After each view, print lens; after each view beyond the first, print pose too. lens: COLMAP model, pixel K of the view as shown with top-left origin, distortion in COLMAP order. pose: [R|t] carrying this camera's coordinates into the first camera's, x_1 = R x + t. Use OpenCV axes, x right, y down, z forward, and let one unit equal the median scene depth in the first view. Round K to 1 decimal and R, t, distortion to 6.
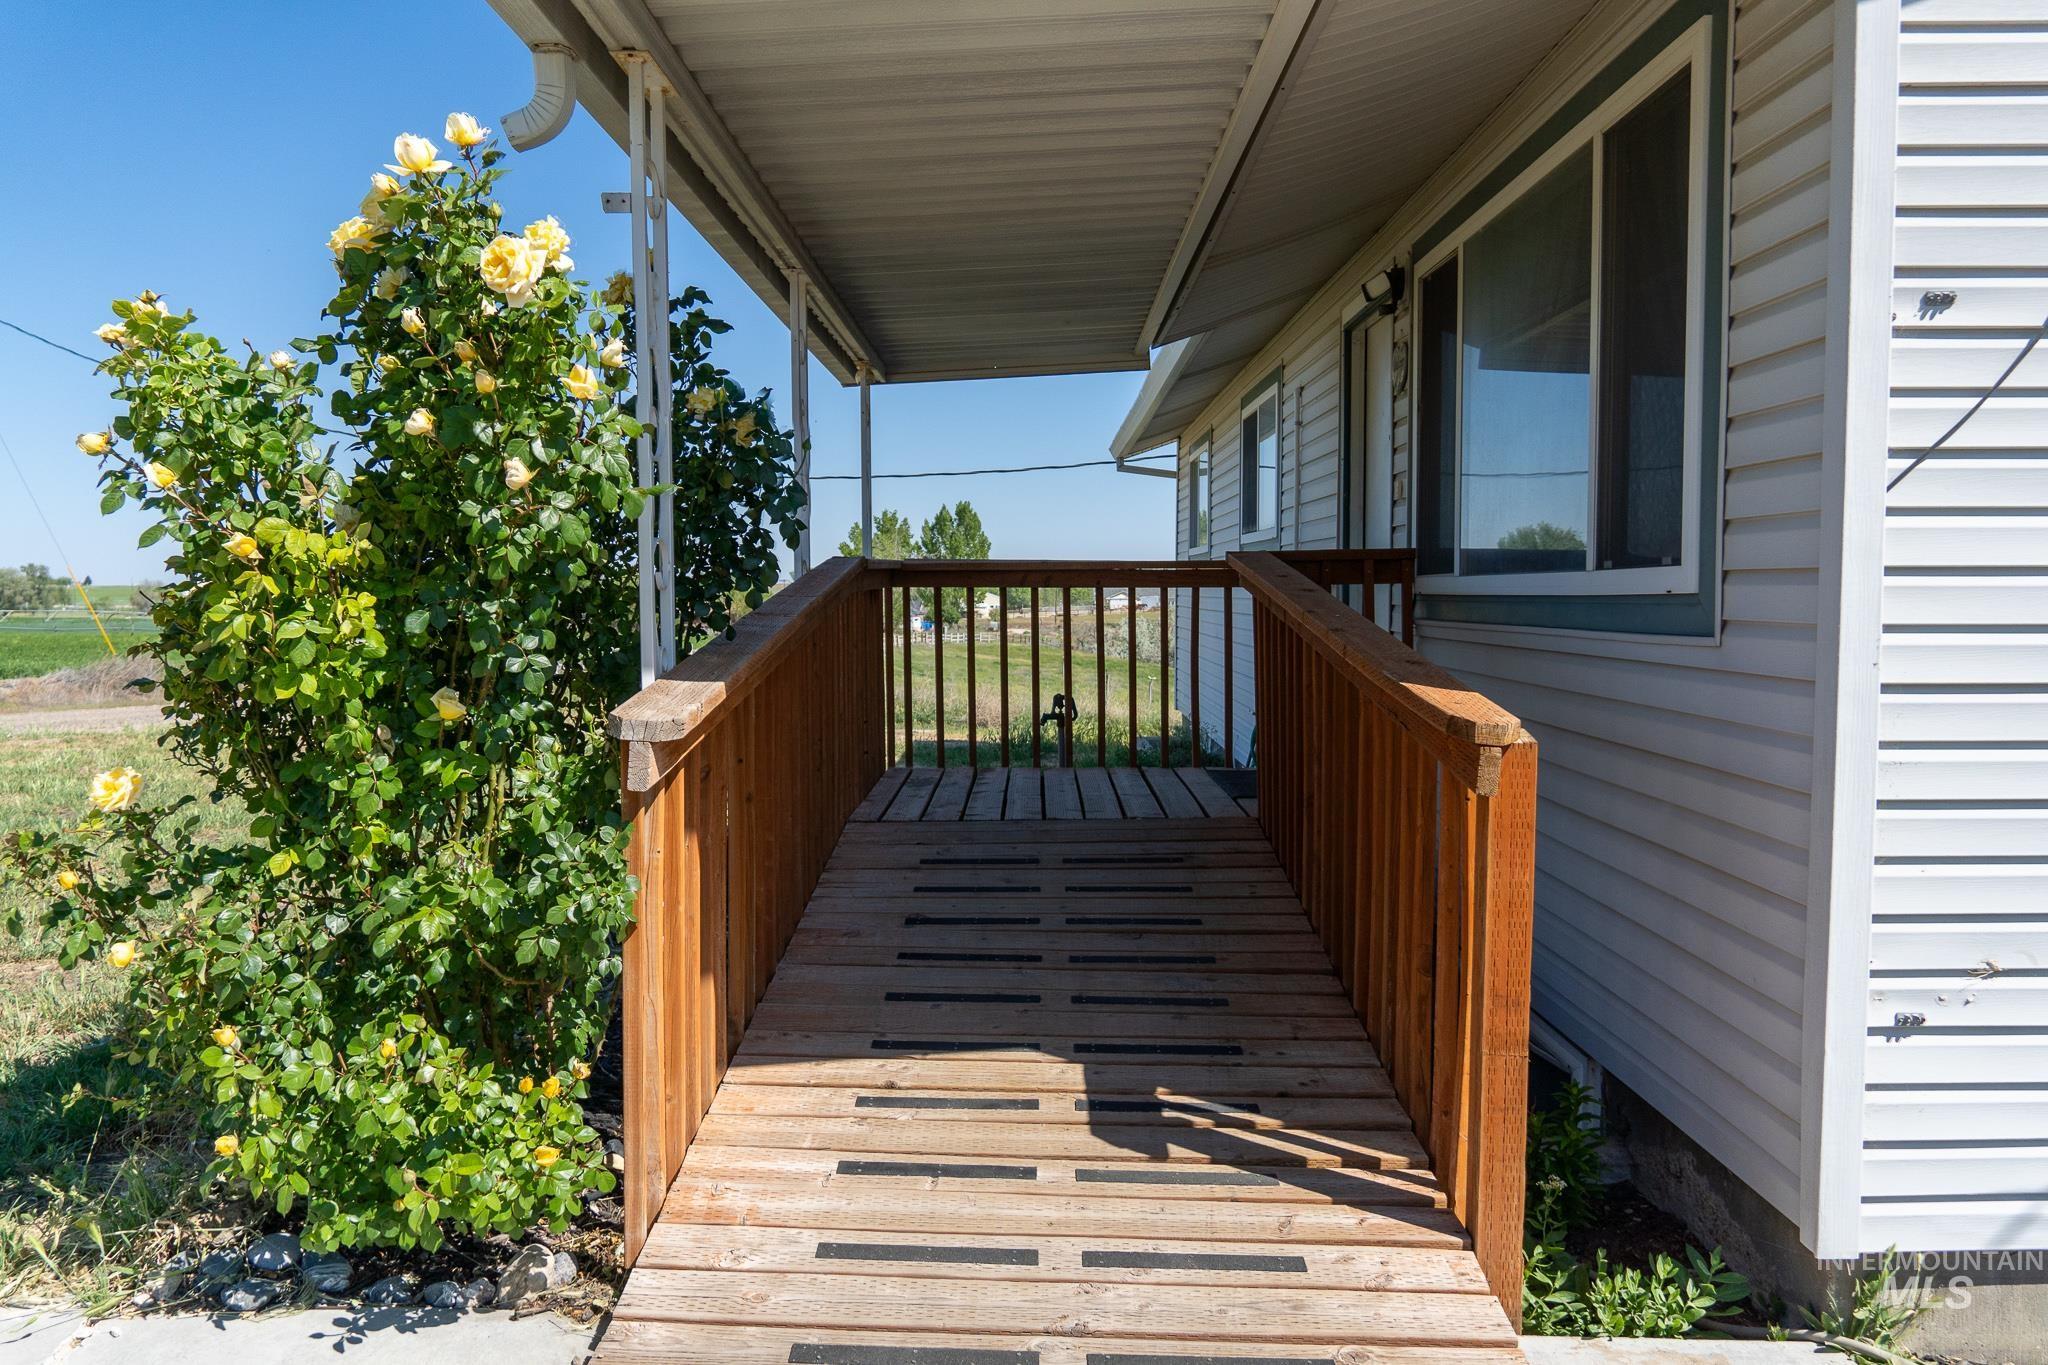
lens RADIAL K [[1389.4, 0, 1024.0], [0, 1389.4, 682.5], [0, 0, 1]] dist [-0.004268, -0.002223]
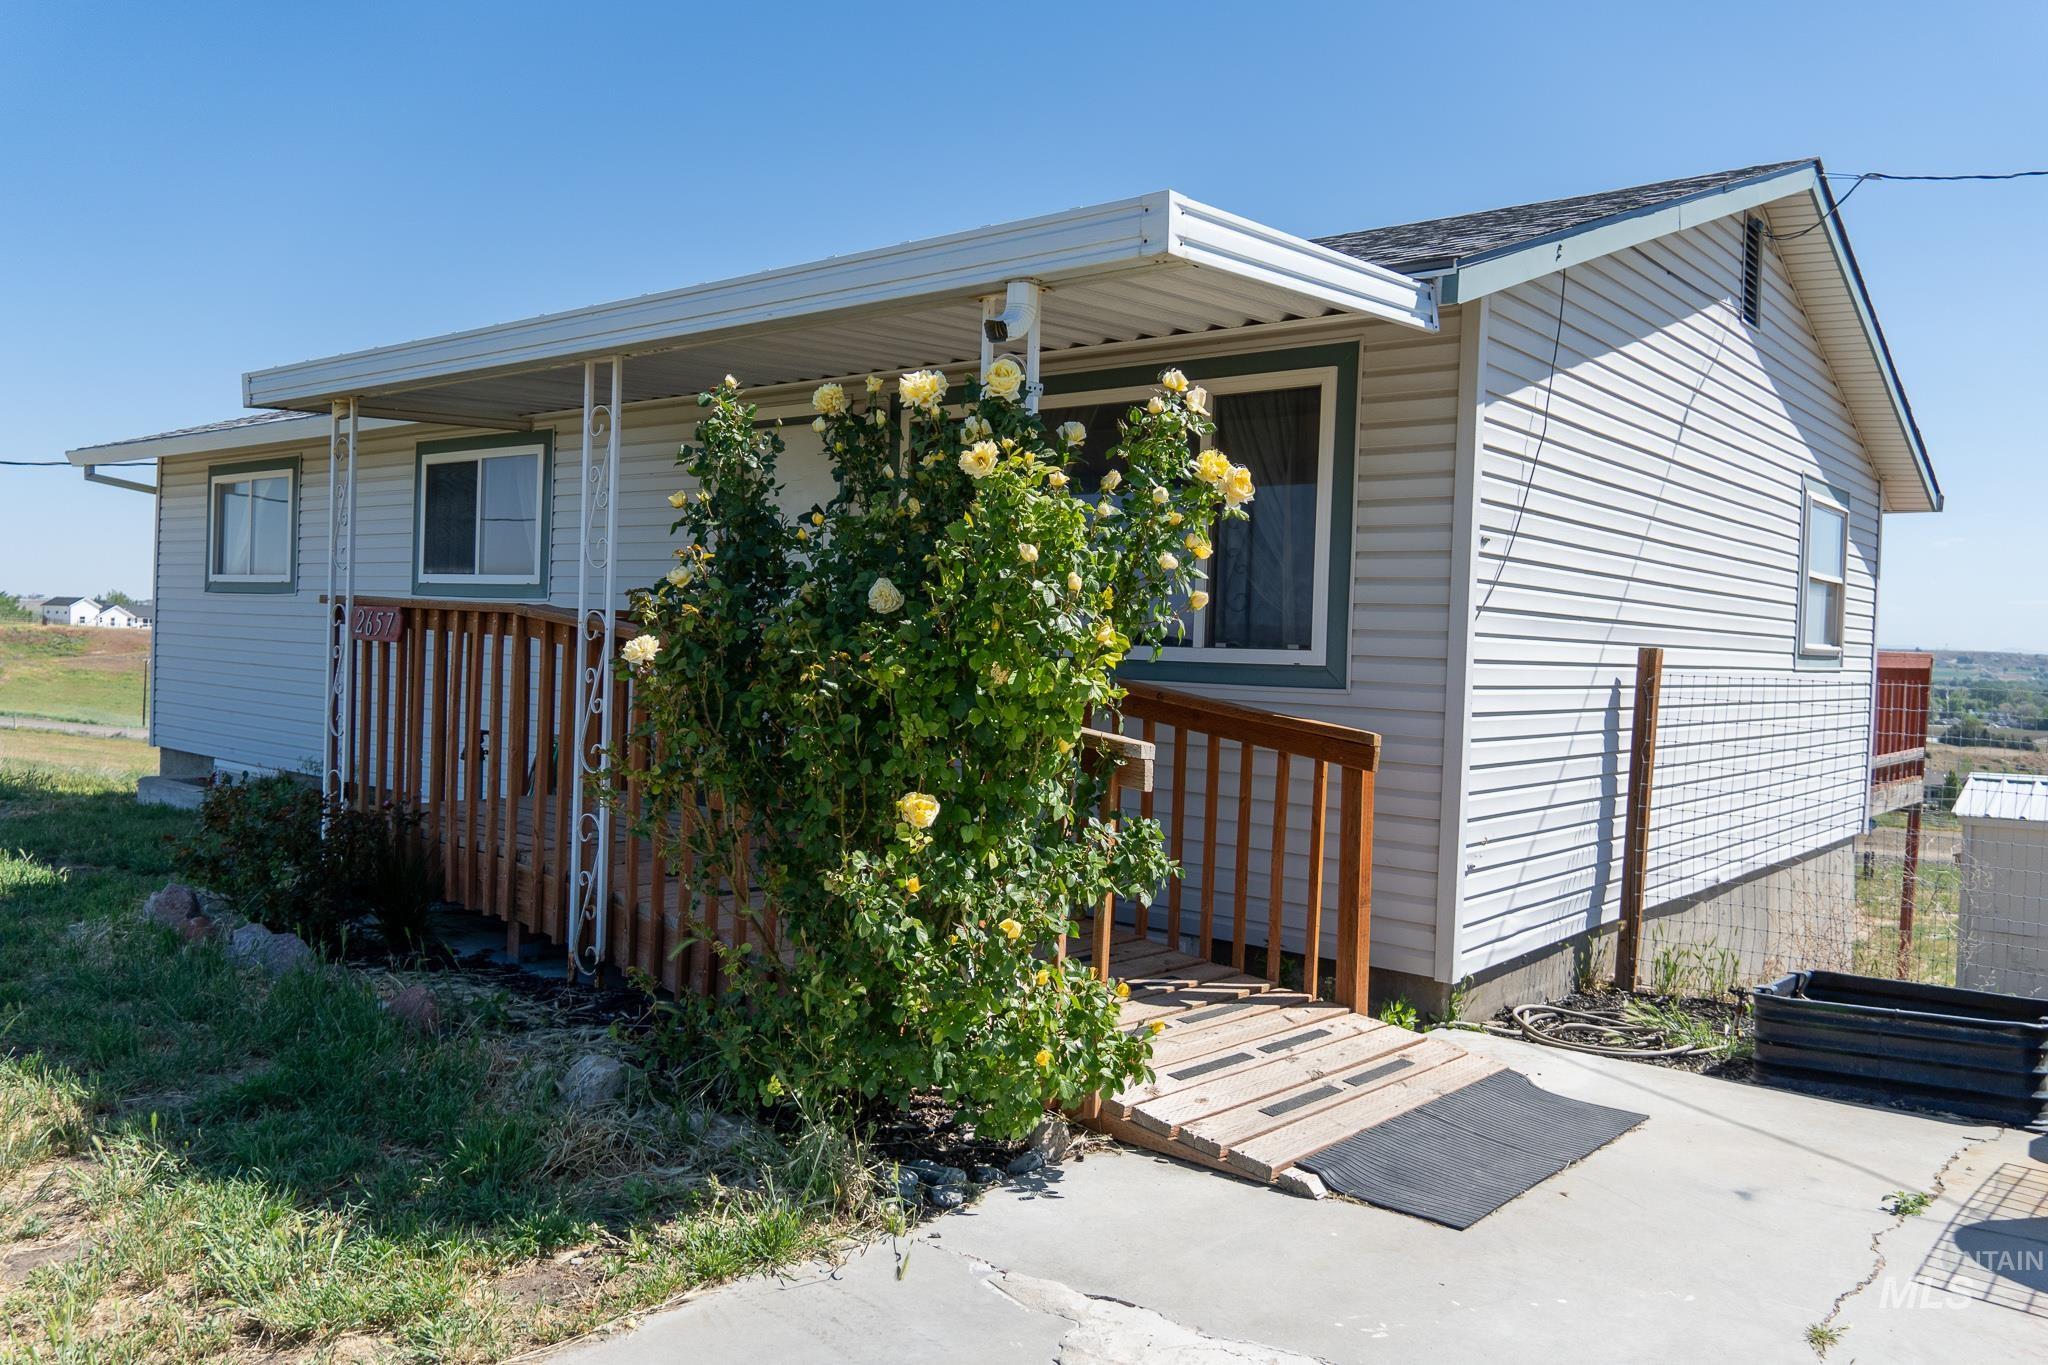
lens RADIAL K [[1462.0, 0, 896.3], [0, 1462.0, 684.5], [0, 0, 1]] dist [-0.003516, -0.002243]
pose [[0.671211, 0.006906, 0.741234, -1.682596], [0.005670, 0.999880, -0.014450, -0.015502], [-0.741245, 0.013902, 0.671091, 0.122445]]
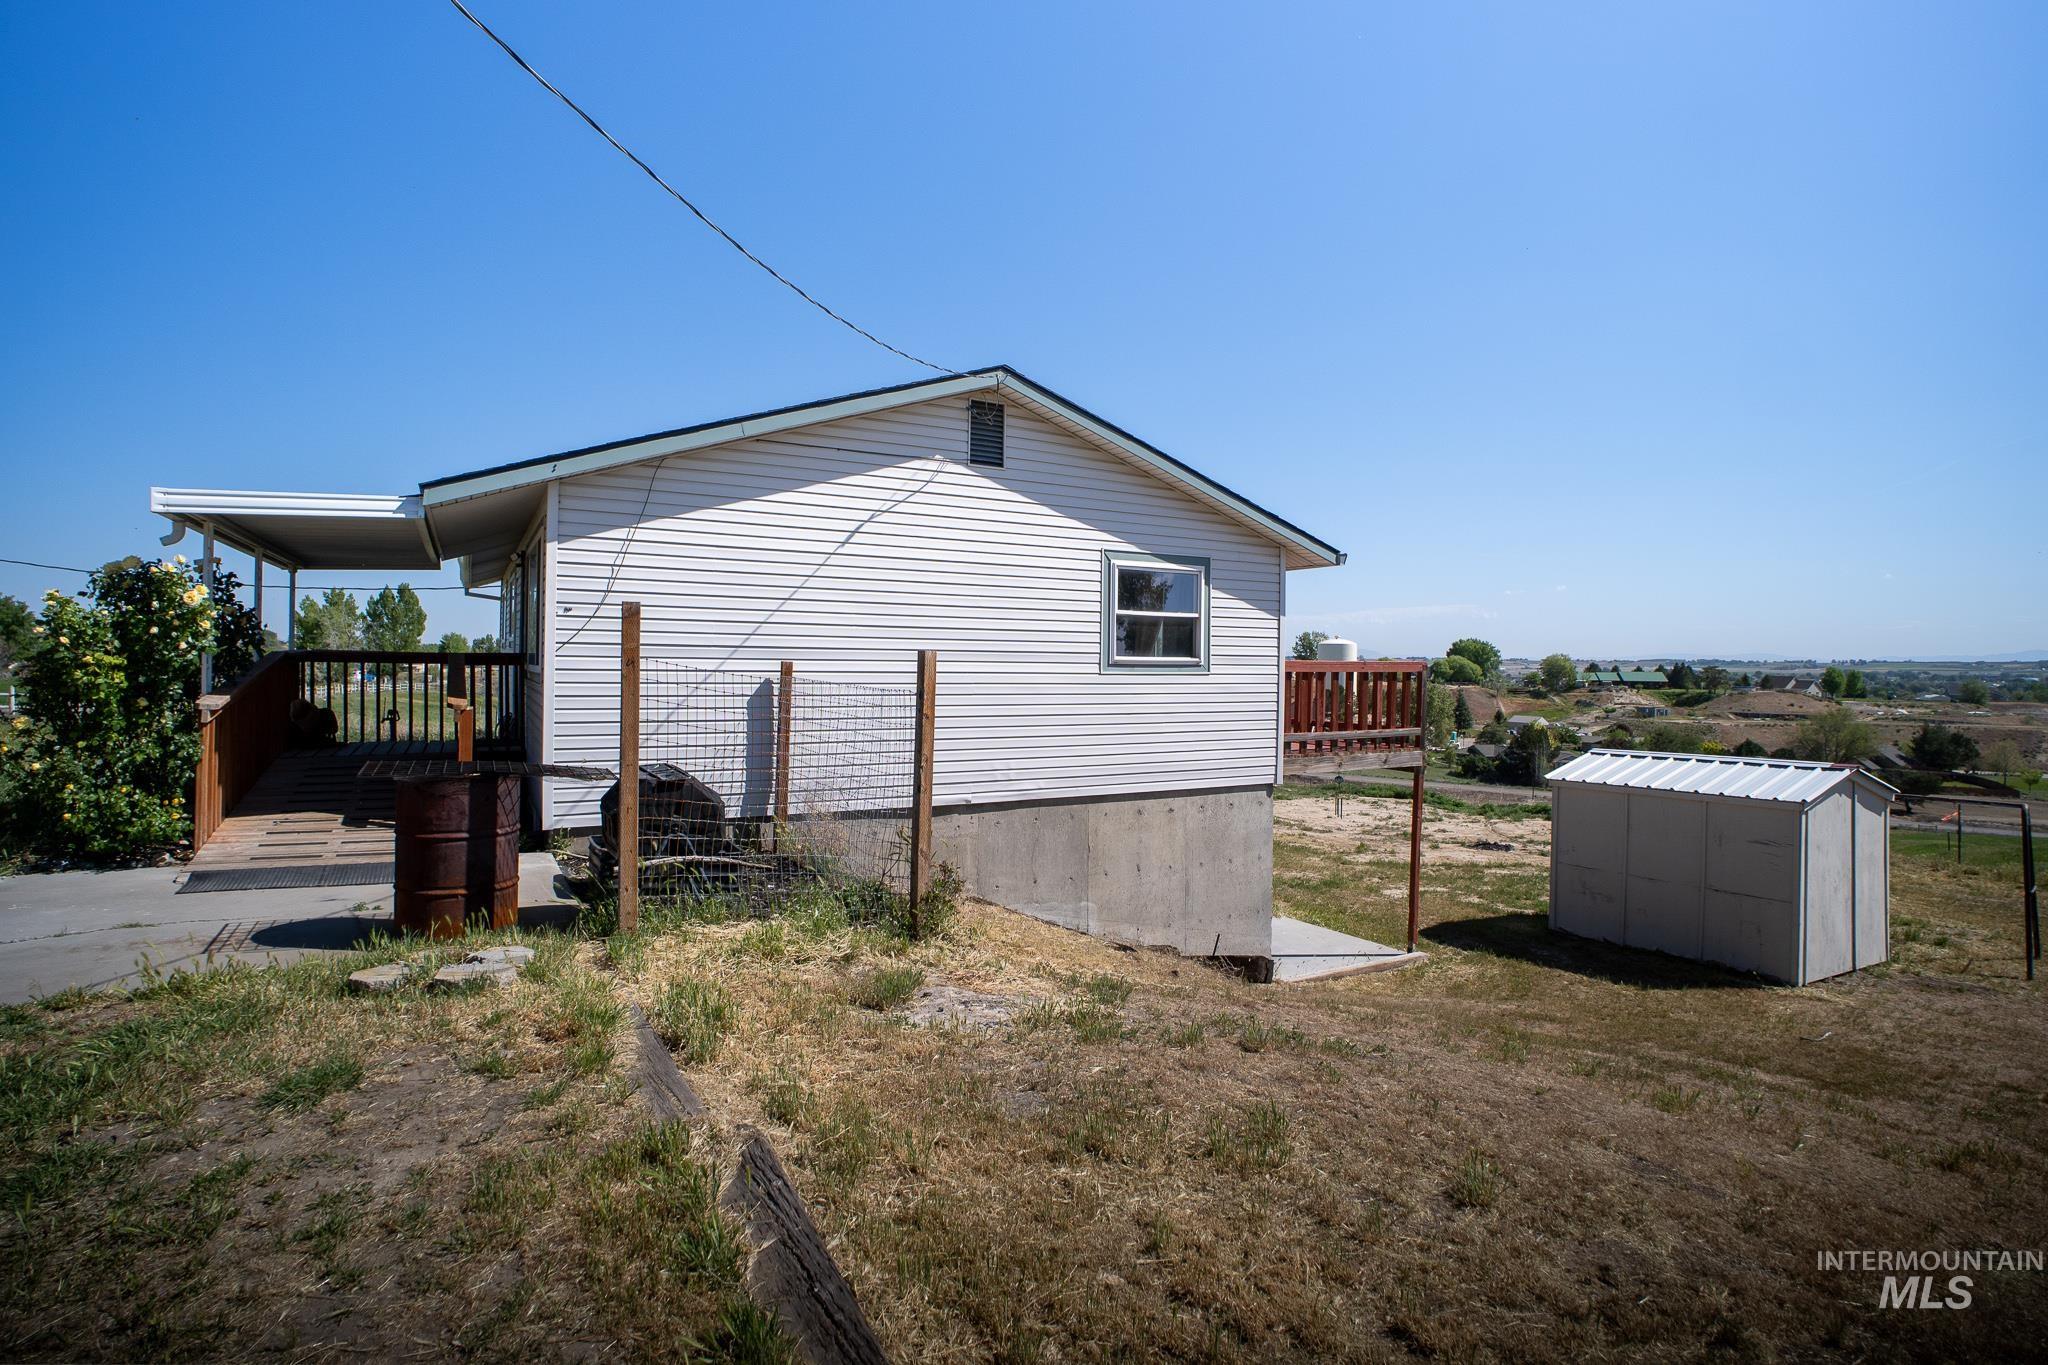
lens RADIAL K [[993.3, 0, 1024.5], [0, 993.3, 687.9], [0, 0, 1]] dist [-0.070793, 0.028202]
pose [[0.869333, 0.004910, 0.494203, 0.383295], [0.010970, 0.999513, -0.029227, 0.081598], [-0.494105, 0.030830, 0.868855, -2.390384]]
